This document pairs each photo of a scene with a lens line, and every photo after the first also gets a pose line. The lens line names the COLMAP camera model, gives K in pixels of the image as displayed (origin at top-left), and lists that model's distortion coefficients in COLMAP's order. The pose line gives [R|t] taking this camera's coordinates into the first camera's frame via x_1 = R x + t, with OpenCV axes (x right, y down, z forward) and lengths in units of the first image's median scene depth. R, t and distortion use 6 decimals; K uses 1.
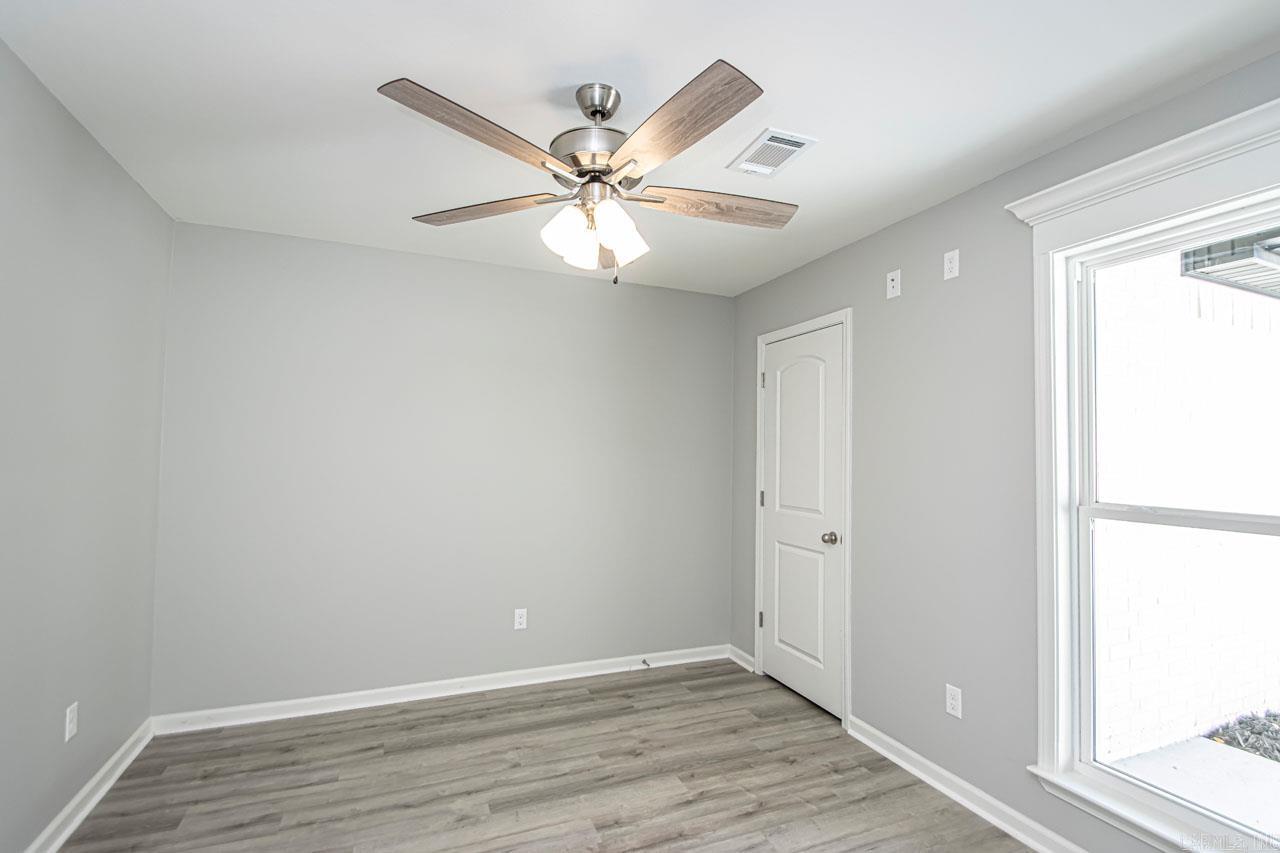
lens RADIAL K [[591.3, 0, 646.5], [0, 591.3, 424.1], [0, 0, 1]] dist [0.025499, -0.024627]
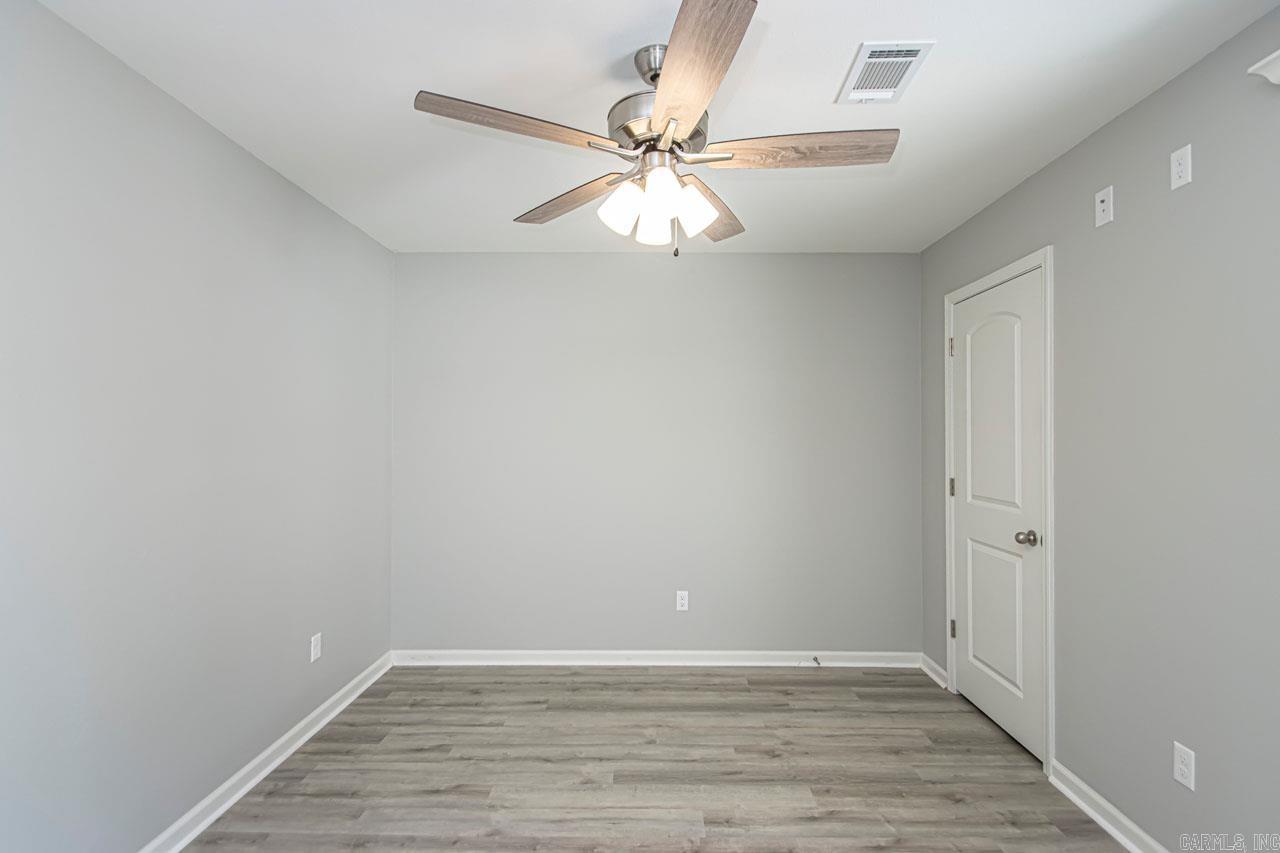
lens RADIAL K [[591.3, 0, 646.5], [0, 591.3, 424.1], [0, 0, 1]] dist [0.025499, -0.024627]
pose [[0.918801, -0.021443, -0.394139, 0.176995], [0.032394, 0.999251, 0.021153, 0.005194], [0.393390, -0.032203, 0.918807, 0.071621]]
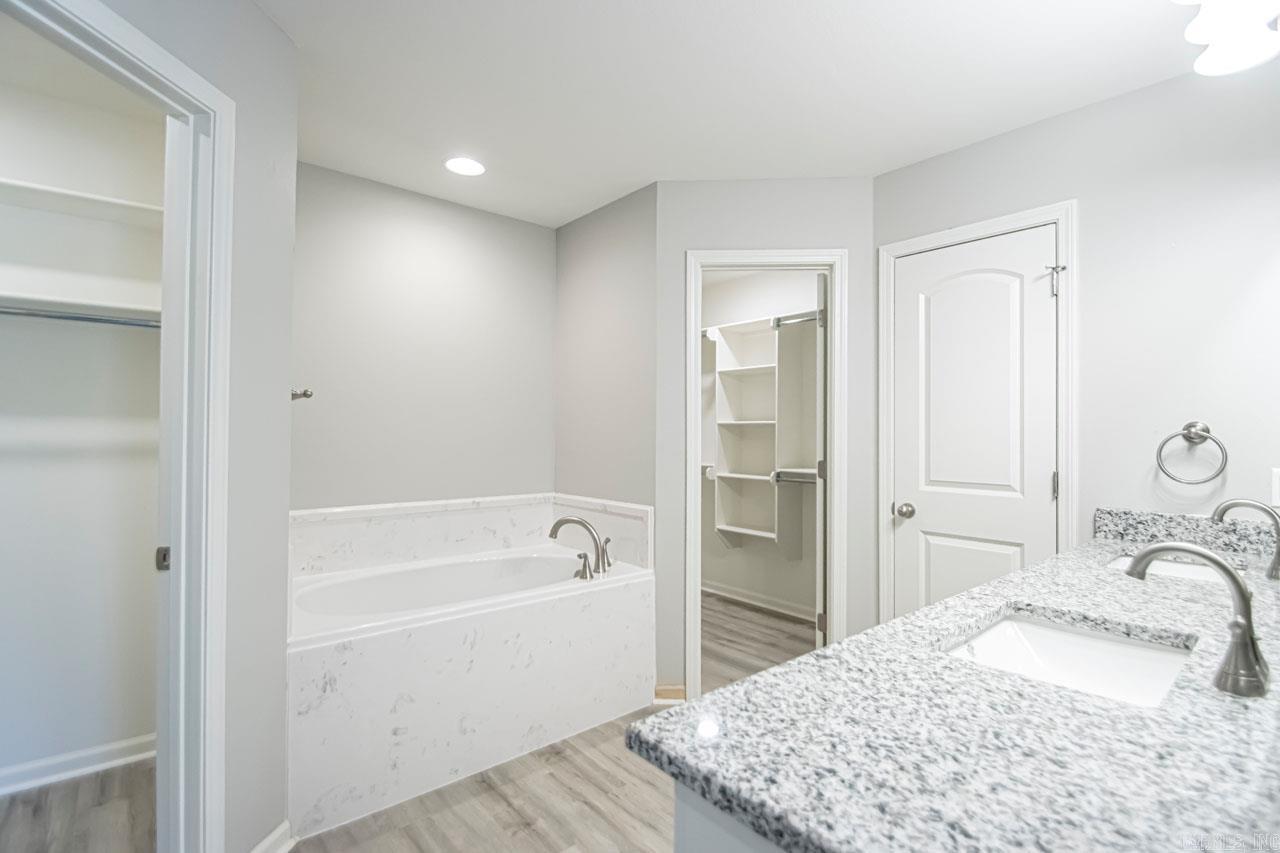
lens RADIAL K [[591.3, 0, 646.5], [0, 591.3, 424.1], [0, 0, 1]] dist [0.025499, -0.024627]
pose [[0.949587, -0.009918, 0.313347, -0.421443], [-0.000133, 0.999487, 0.032040, 0.057981], [-0.313504, -0.030466, 0.949098, 0.555506]]
